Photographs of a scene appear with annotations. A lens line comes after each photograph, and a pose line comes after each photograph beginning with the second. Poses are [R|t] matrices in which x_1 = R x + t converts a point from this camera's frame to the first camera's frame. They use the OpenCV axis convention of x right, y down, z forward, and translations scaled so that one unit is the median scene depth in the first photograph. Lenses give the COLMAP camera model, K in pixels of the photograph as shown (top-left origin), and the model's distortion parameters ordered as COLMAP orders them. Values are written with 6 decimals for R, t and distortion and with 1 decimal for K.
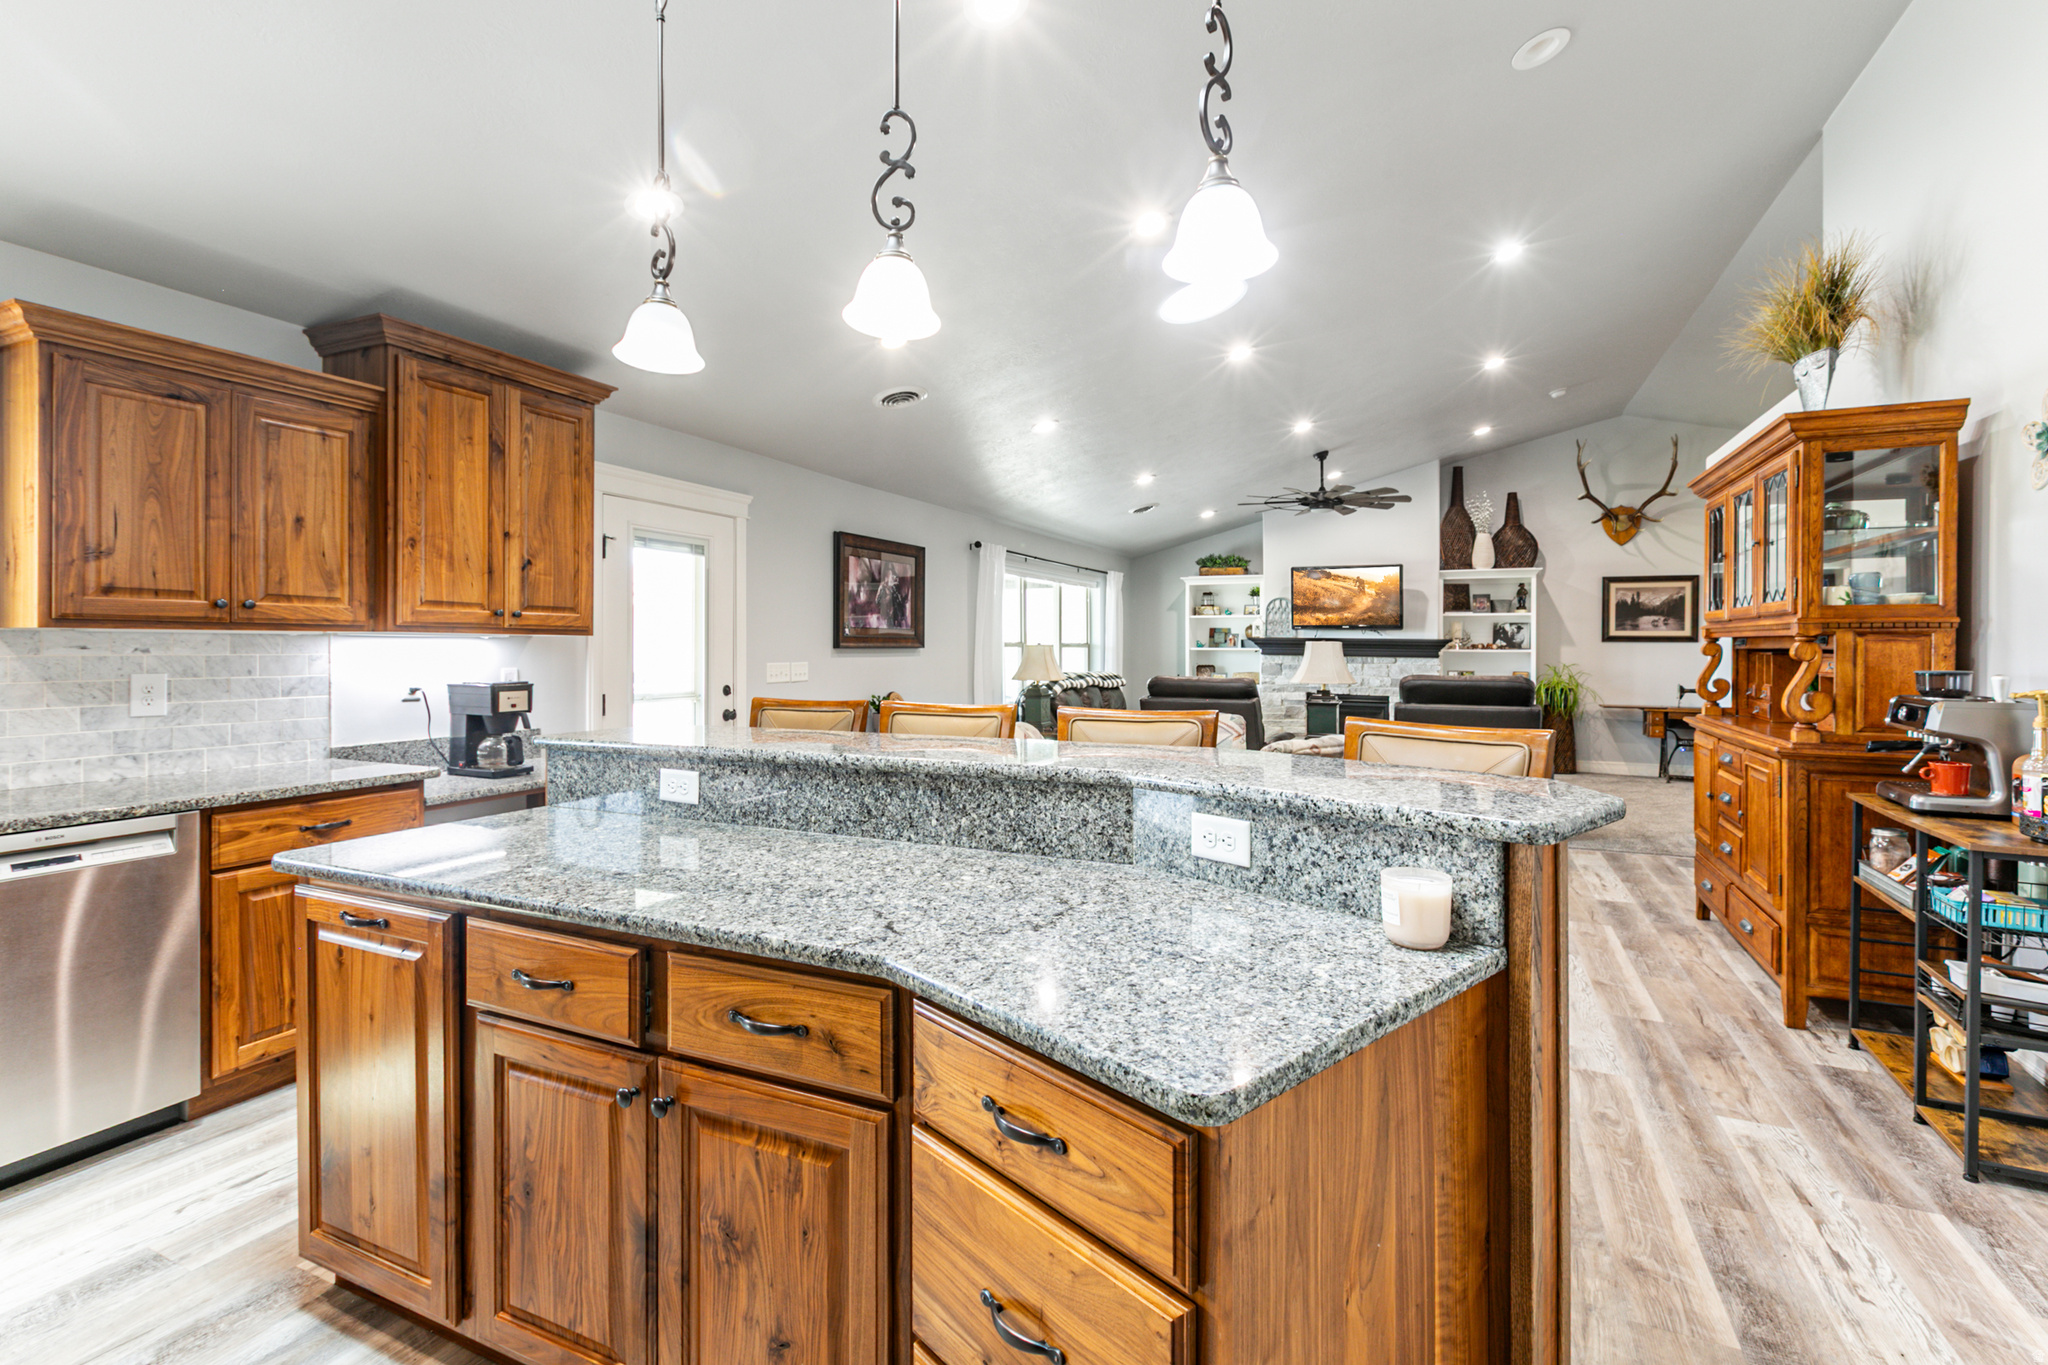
lens RADIAL K [[936.0, 0, 1032.9], [0, 936.0, 642.3], [0, 0, 1]] dist [-0.001543, -0.000383]
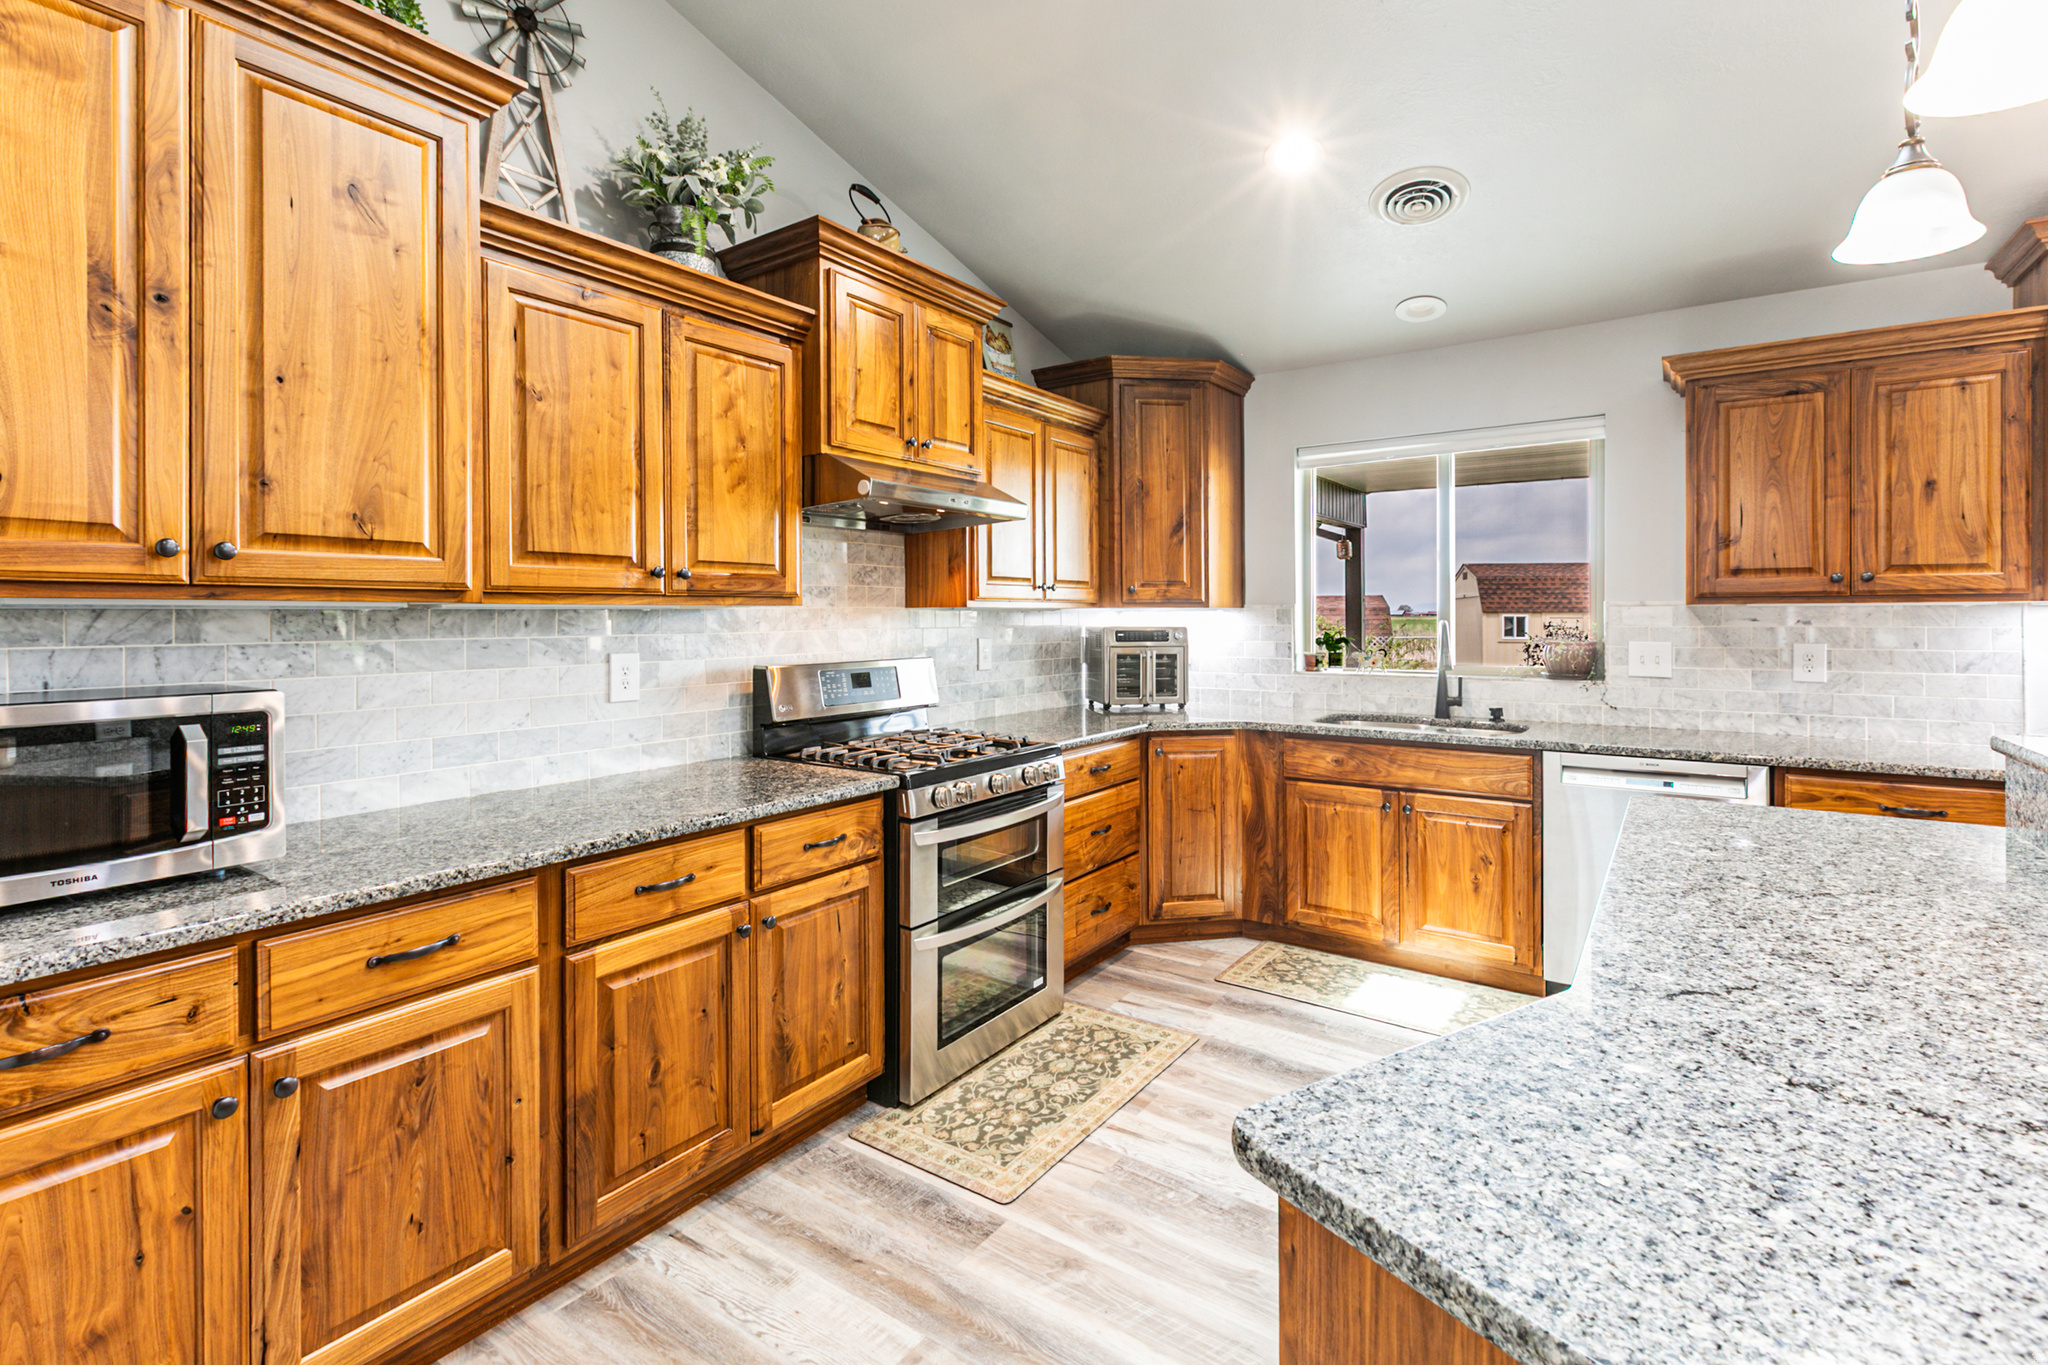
lens RADIAL K [[936.0, 0, 1005.3], [0, 936.0, 622.9], [0, 0, 1]] dist [-0.001543, -0.000383]
pose [[-0.187097, 0.004794, -0.982330, 0.342818], [0.009103, 0.999954, 0.003146, -0.002985], [0.982299, -0.008354, -0.187131, 0.290656]]
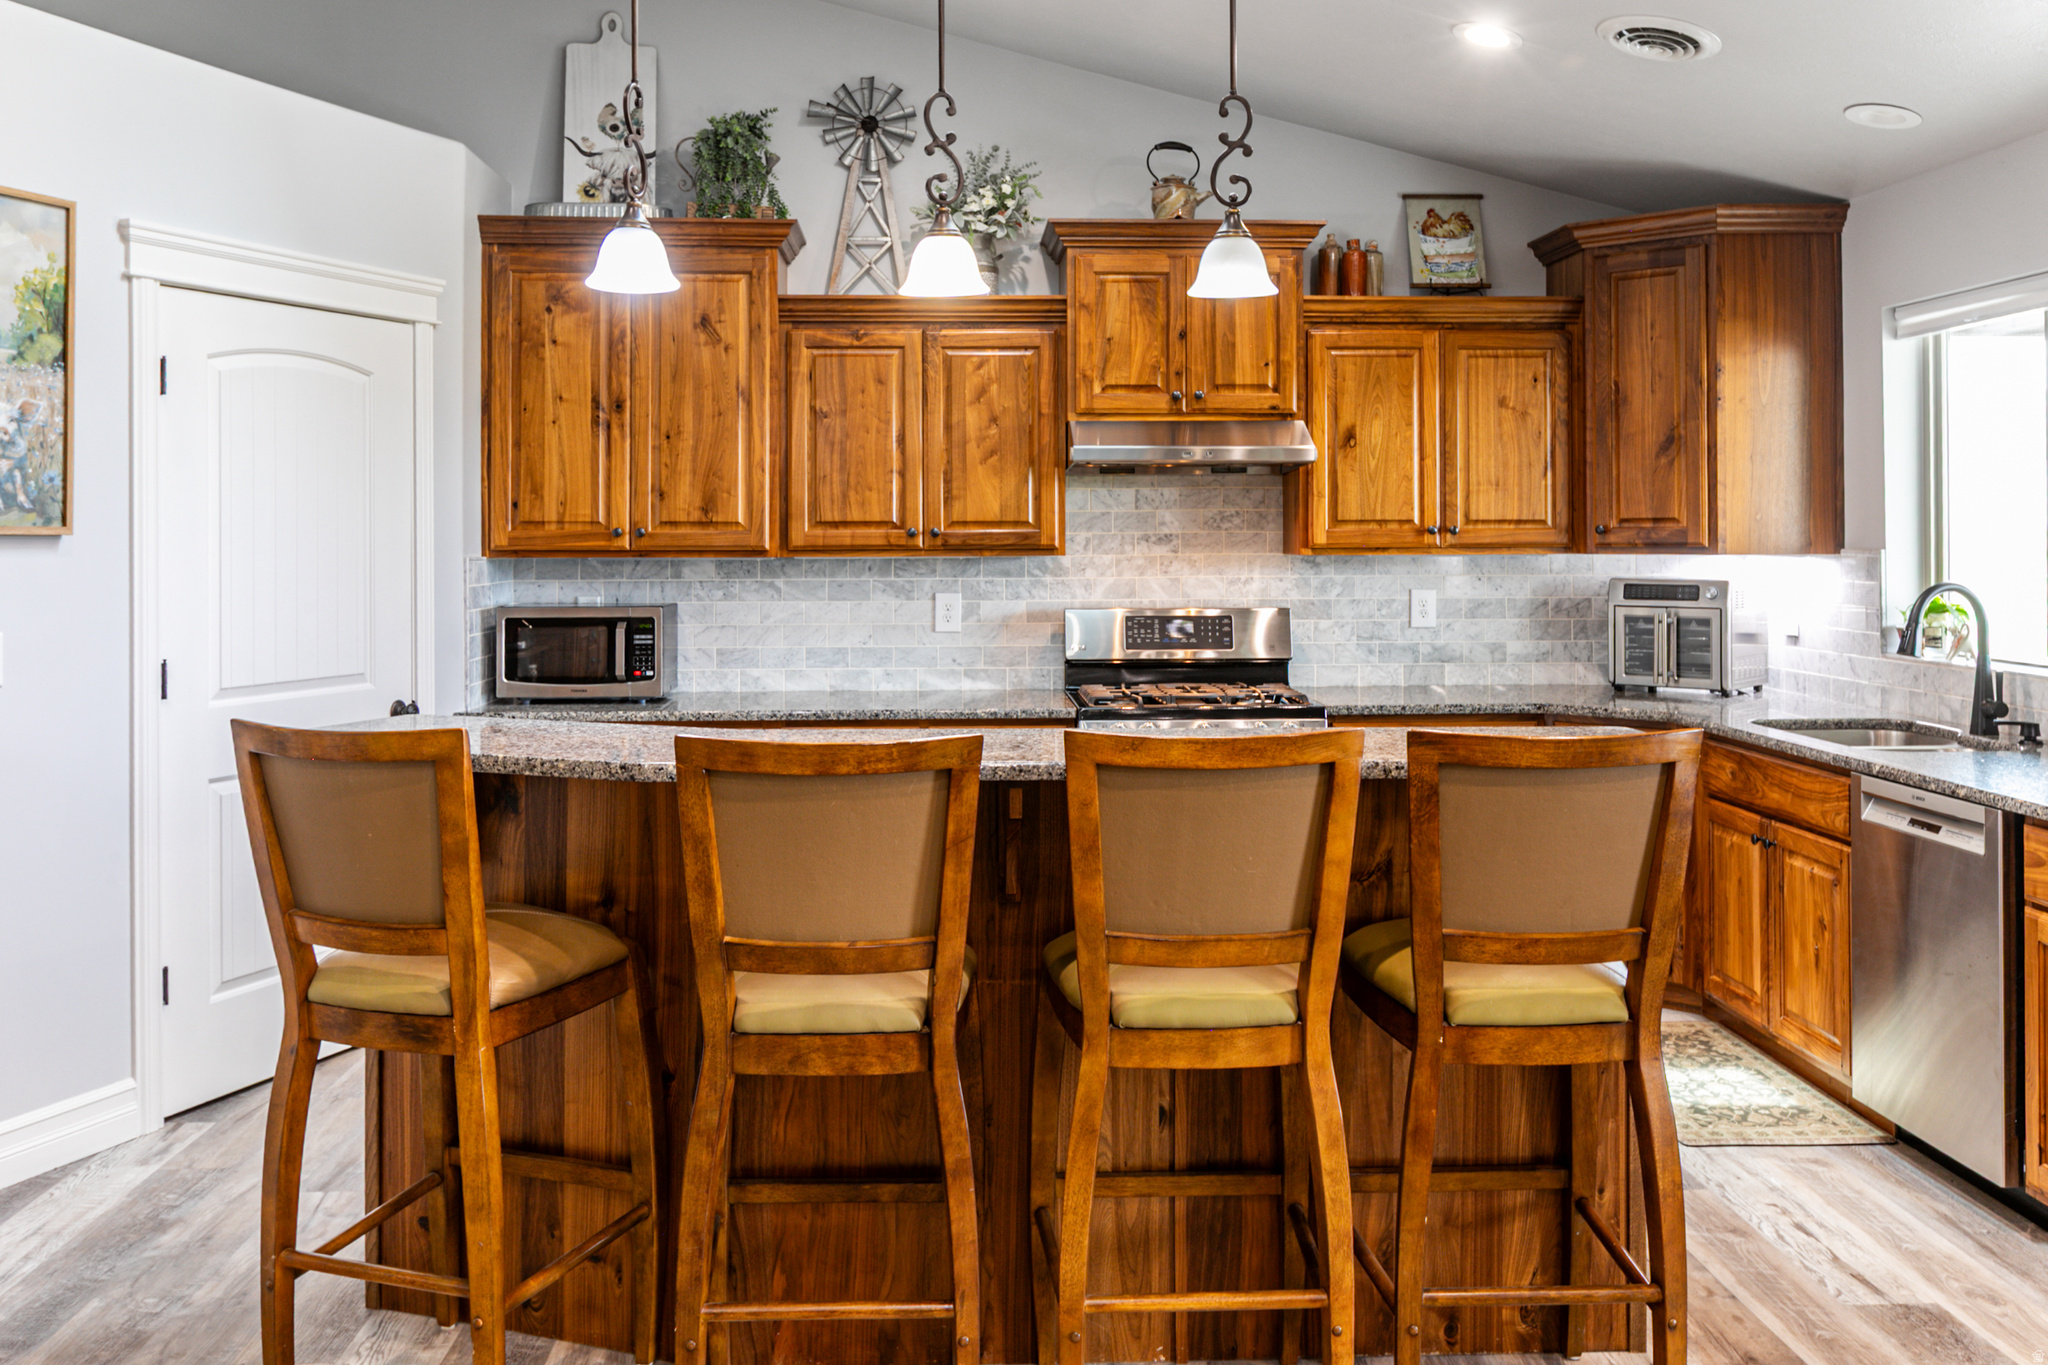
lens RADIAL K [[1800.0, 0, 1002.7], [0, 1800.0, 531.3], [0, 0, 1]] dist [-0.012973, 0.014323]
pose [[-0.889371, 0.000180, -0.457185, 0.455933], [0.003342, 0.999976, -0.006109, -0.036199], [0.457173, -0.006961, -0.889350, 1.768798]]
